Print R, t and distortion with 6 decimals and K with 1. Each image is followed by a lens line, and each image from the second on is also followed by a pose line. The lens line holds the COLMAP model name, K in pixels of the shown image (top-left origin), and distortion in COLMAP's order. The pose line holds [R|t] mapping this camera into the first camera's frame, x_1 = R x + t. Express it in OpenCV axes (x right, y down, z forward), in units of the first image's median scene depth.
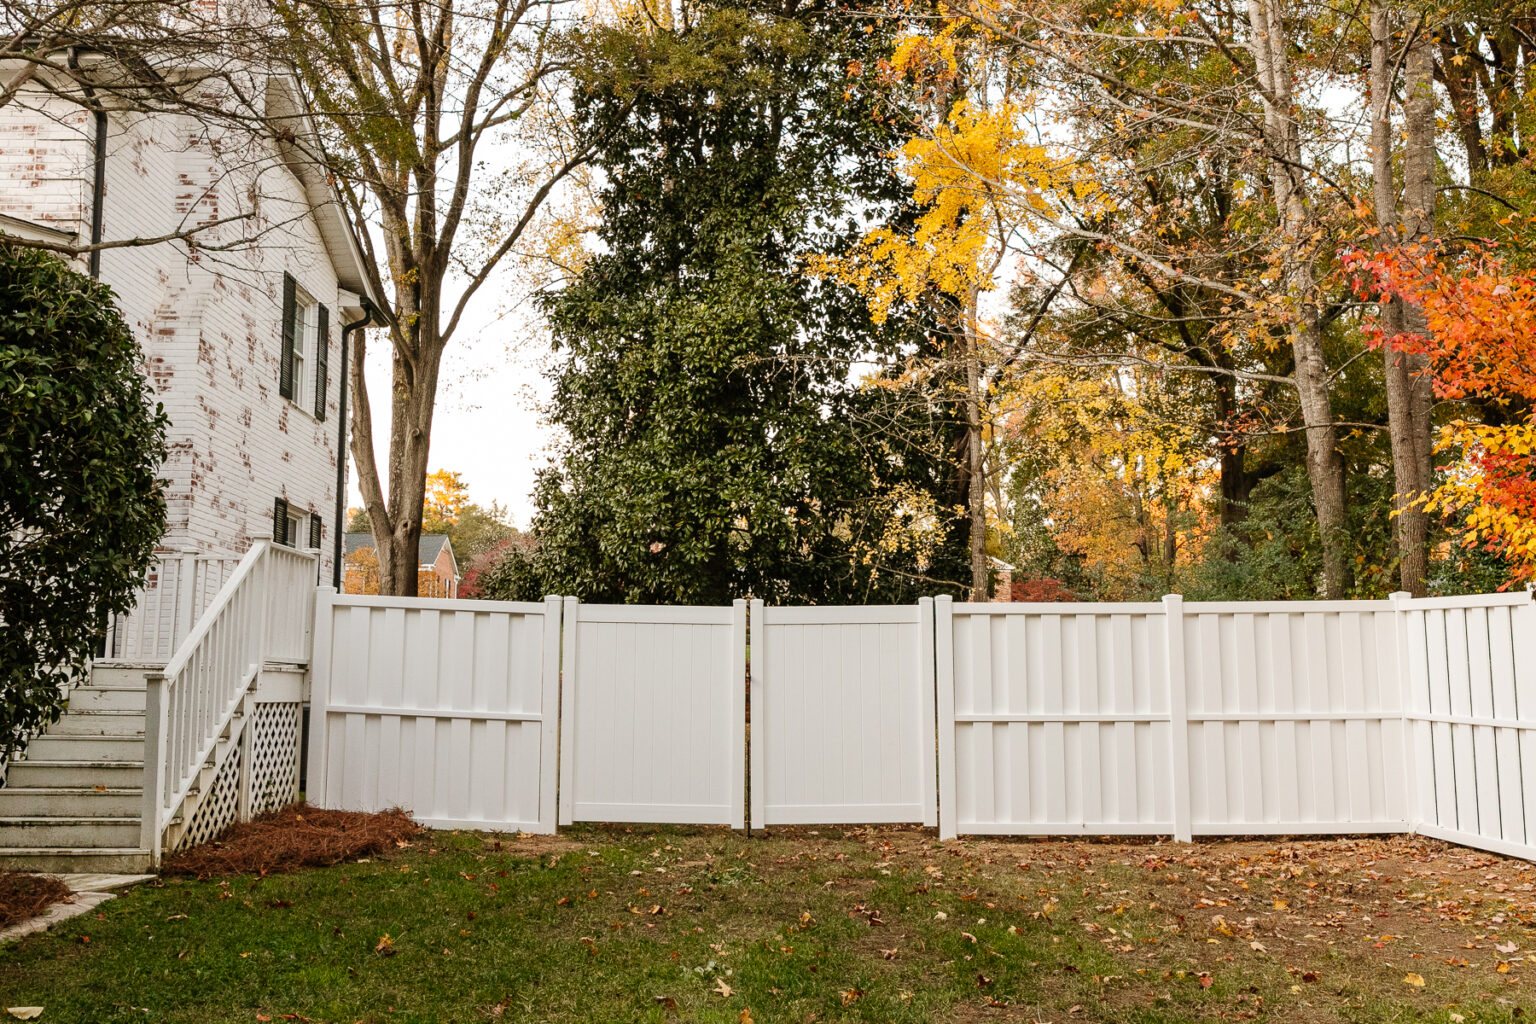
lens RADIAL K [[1468.9, 0, 768.0], [0, 1468.9, 512.0], [0, 0, 1]] dist [-0.010712, 0.000548]
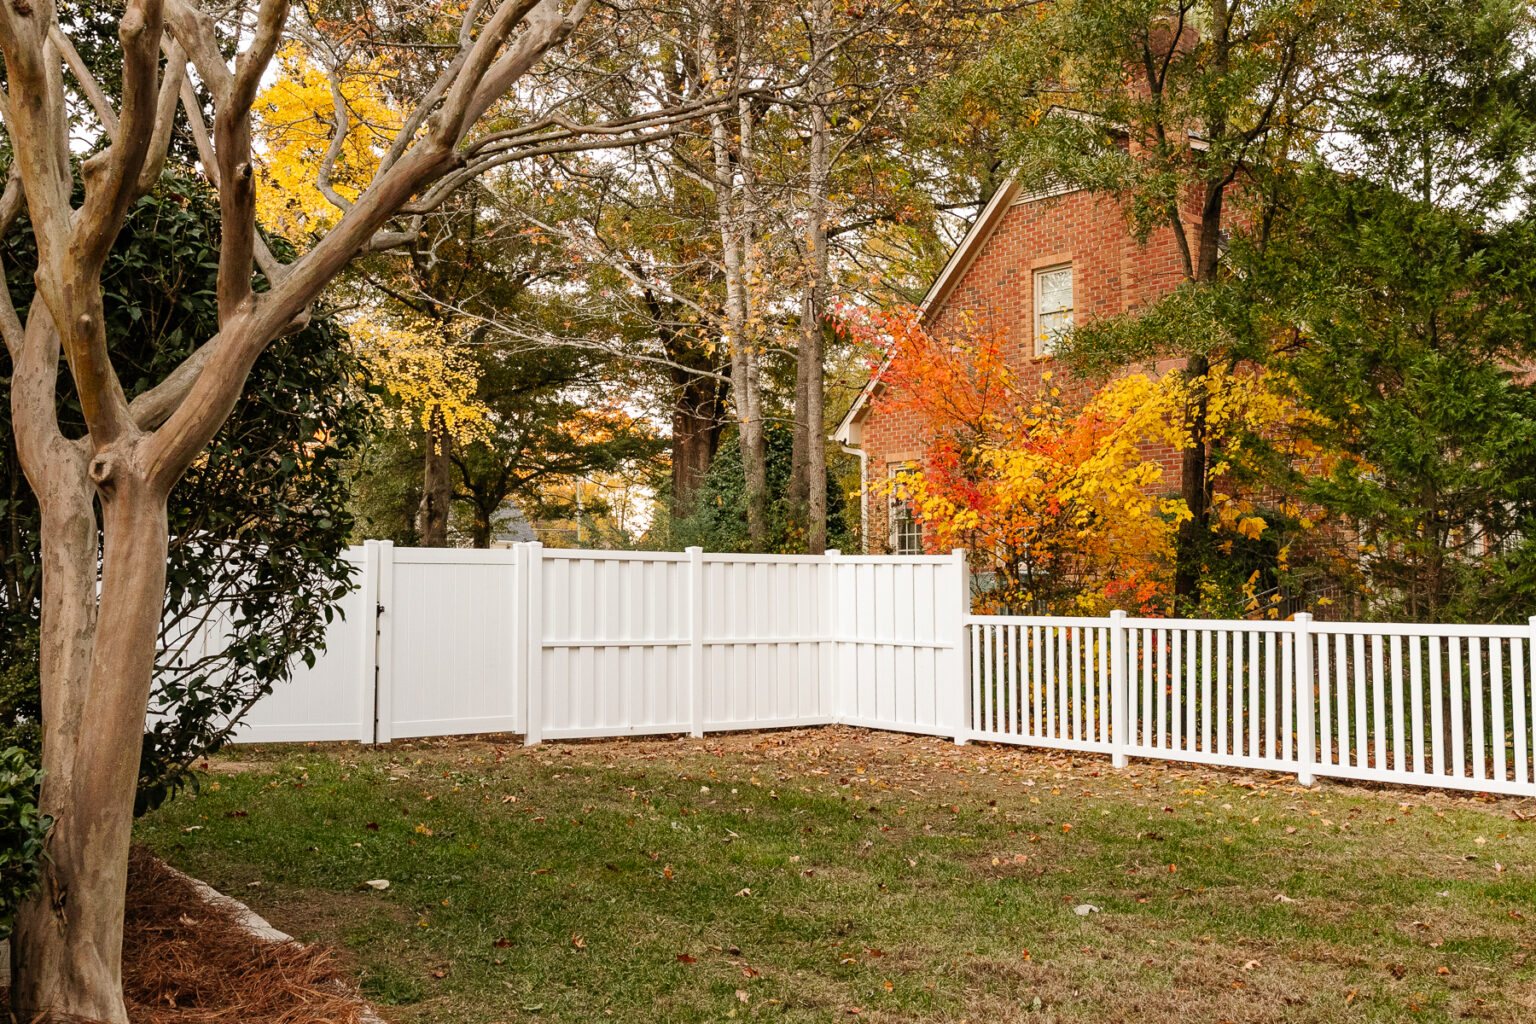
lens RADIAL K [[1468.9, 0, 768.0], [0, 1468.9, 512.0], [0, 0, 1]] dist [-0.010712, 0.000548]
pose [[0.805446, 0.043367, 0.591080, -0.441417], [-0.070639, 0.997235, 0.023091, -0.008212], [-0.588444, -0.060352, 0.806283, -0.071331]]
